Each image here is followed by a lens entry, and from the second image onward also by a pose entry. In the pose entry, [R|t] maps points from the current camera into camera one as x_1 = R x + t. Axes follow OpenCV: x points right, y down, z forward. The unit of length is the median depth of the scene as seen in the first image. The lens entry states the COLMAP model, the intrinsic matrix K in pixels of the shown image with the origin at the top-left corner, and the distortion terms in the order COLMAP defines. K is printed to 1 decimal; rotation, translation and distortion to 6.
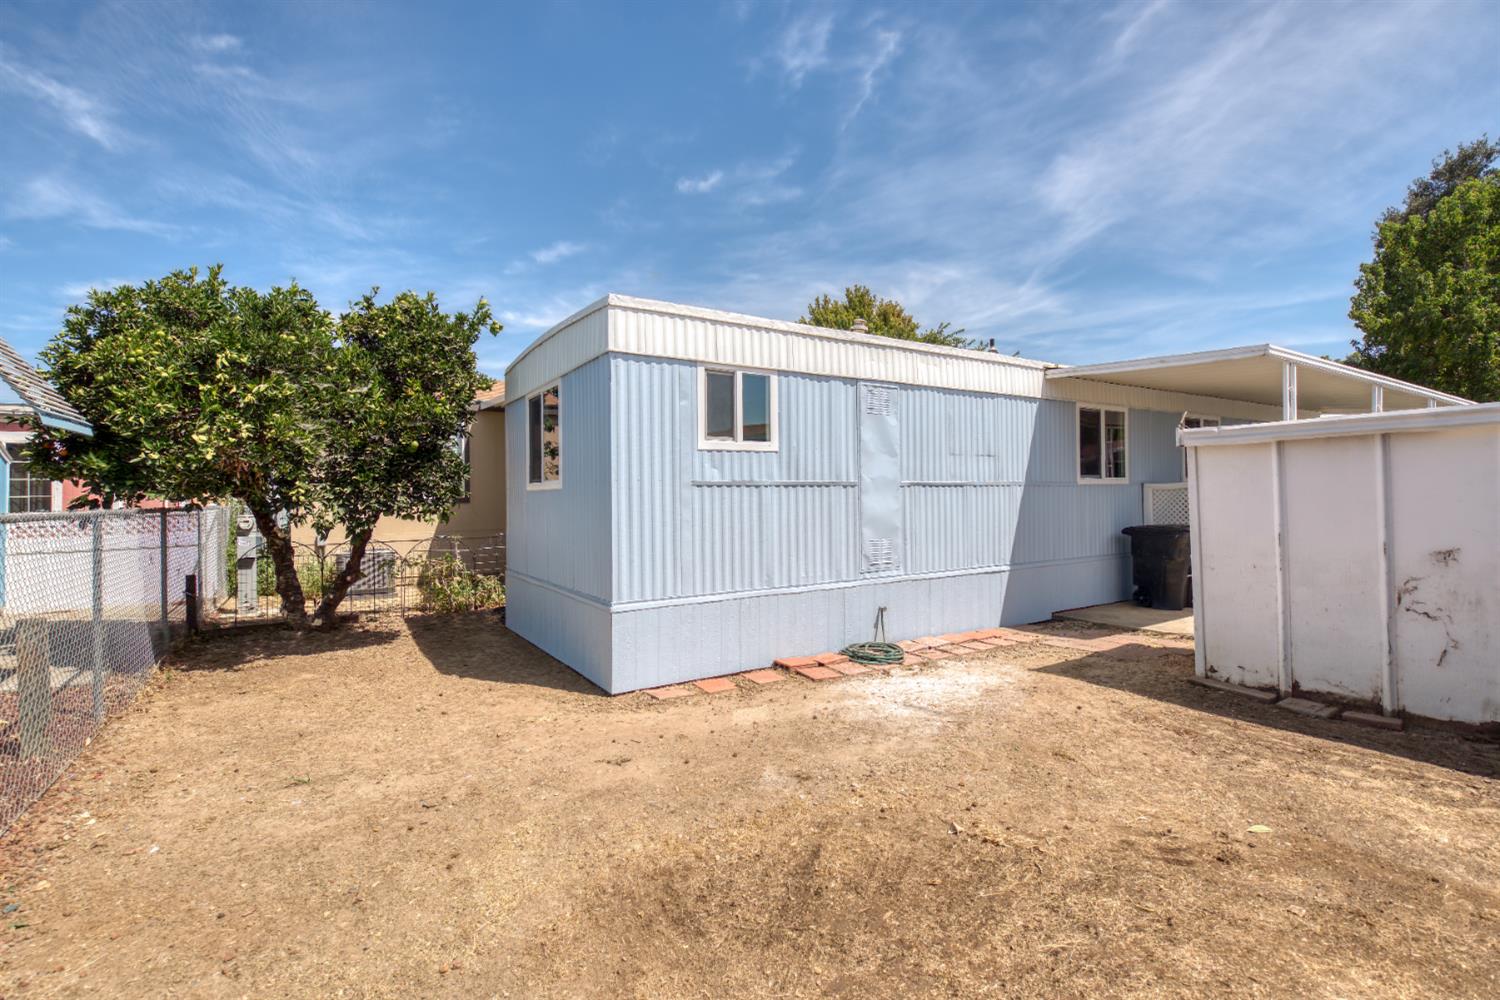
lens RADIAL K [[659.8, 0, 743.4], [0, 659.8, 489.9], [0, 0, 1]] dist [-0.018335, -0.000448]
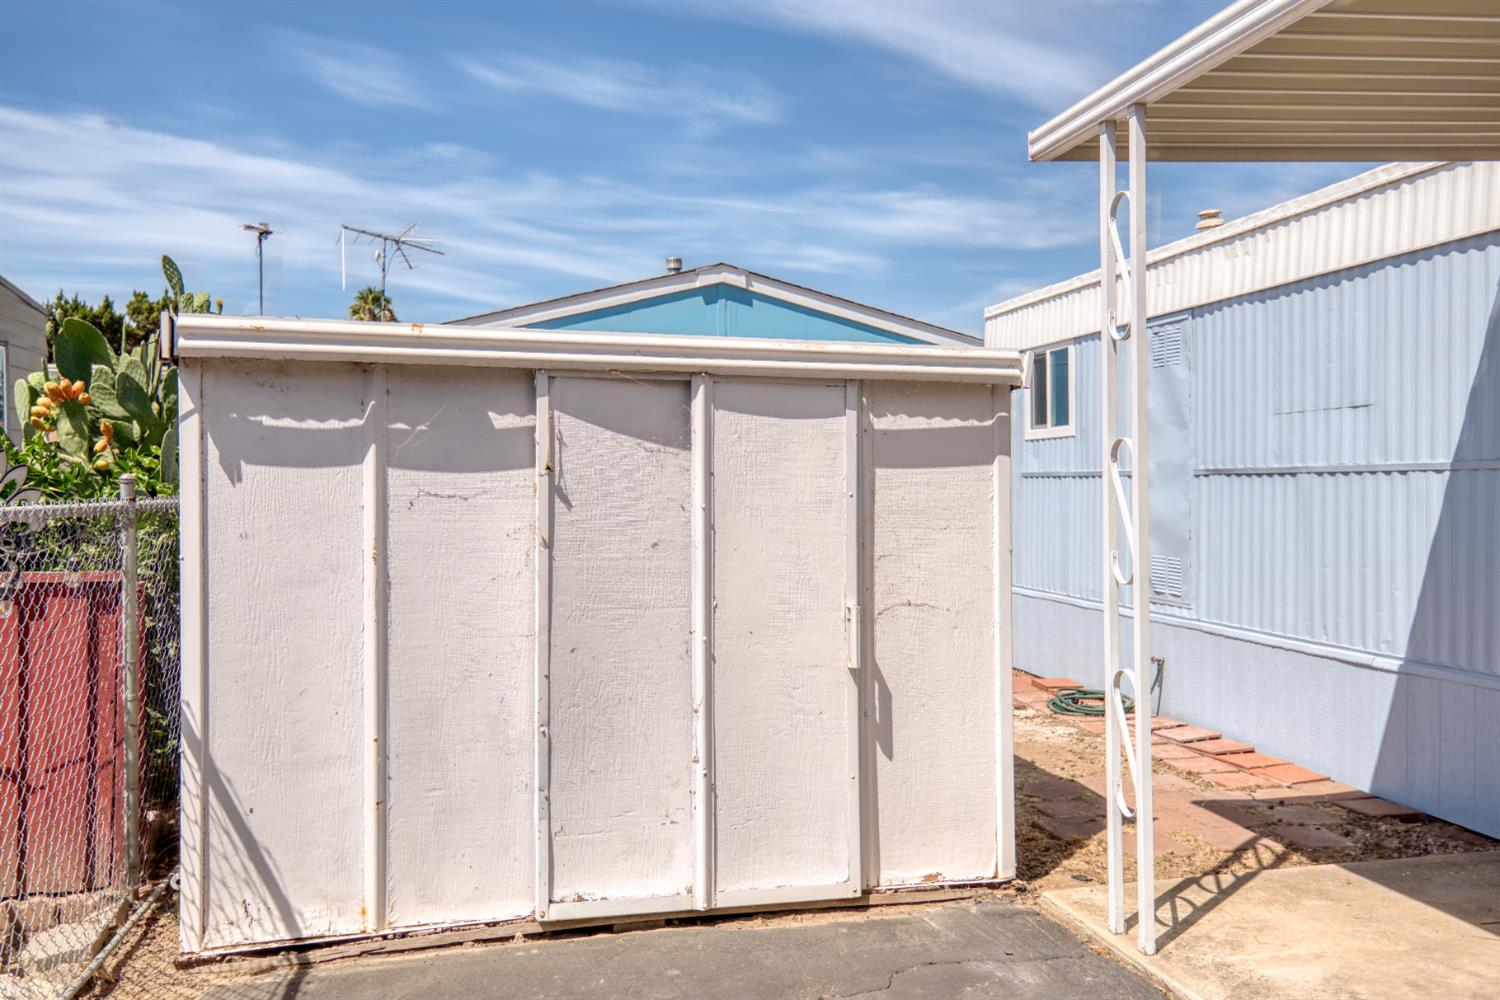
lens RADIAL K [[1361.3, 0, 750.0], [0, 1361.3, 500.0], [0, 0, 1]] dist [0.069601, -0.002448]
pose [[-0.346180, 0.019046, -0.937975, 1.981834], [0.010381, 0.999810, 0.016471, -0.010137], [0.938111, -0.004035, -0.346312, 1.318707]]
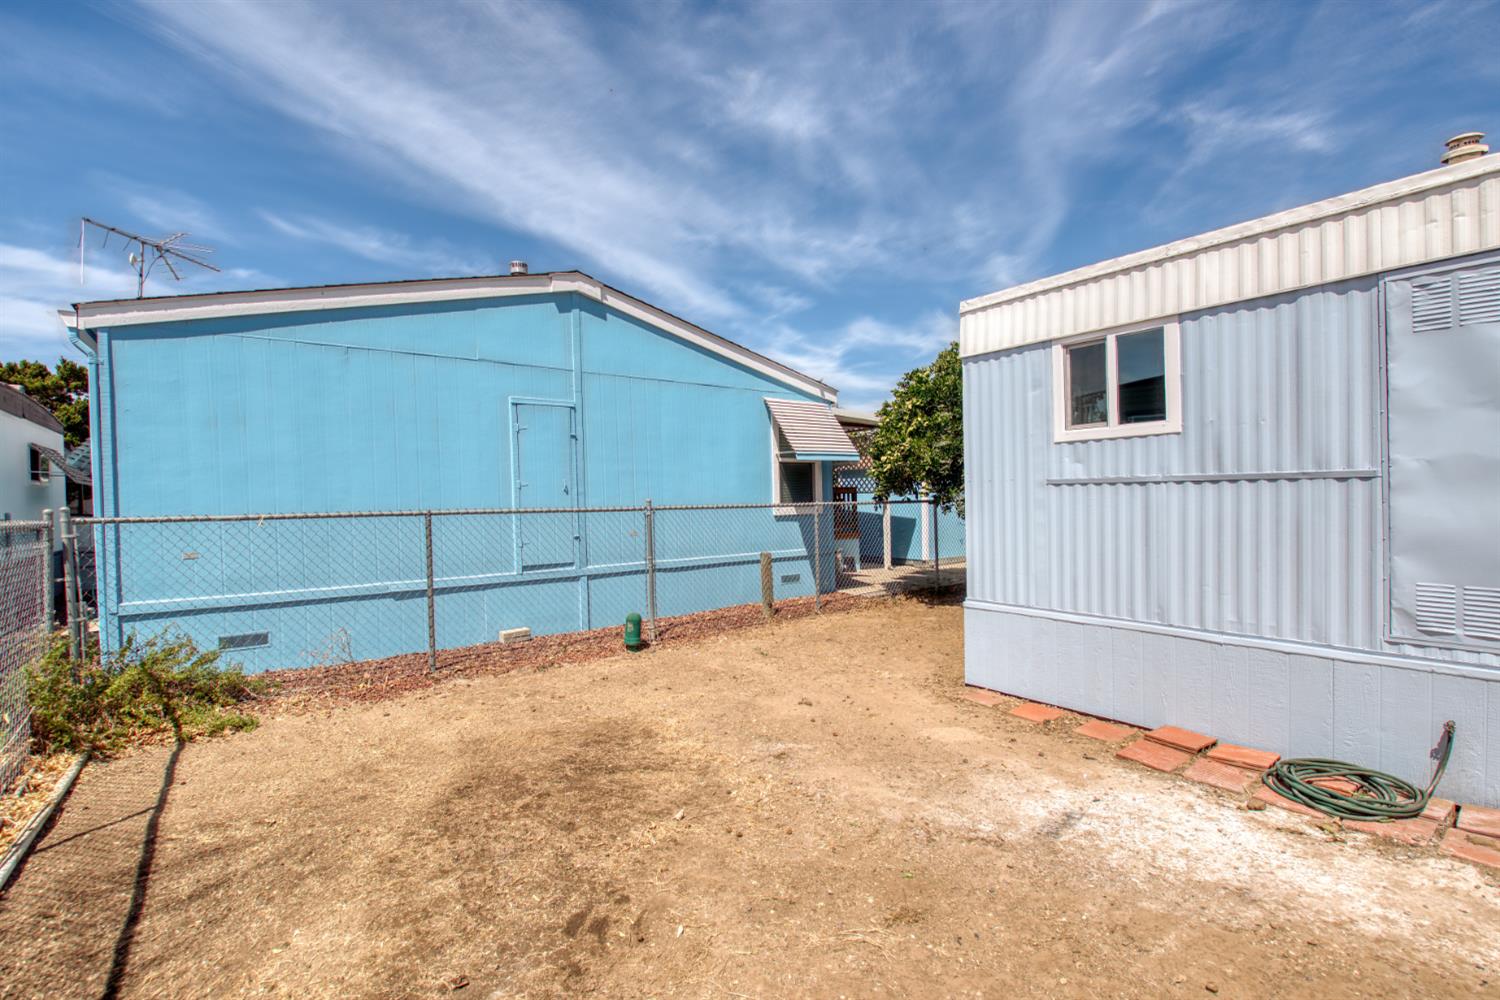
lens RADIAL K [[652.8, 0, 821.8], [0, 652.8, 514.1], [0, 0, 1]] dist [-0.025875, -0.000364]
pose [[0.154399, 0.034300, -0.987413, 0.726866], [0.020245, 0.999078, 0.037871, -0.006171], [0.987801, -0.025837, 0.153562, 0.566090]]
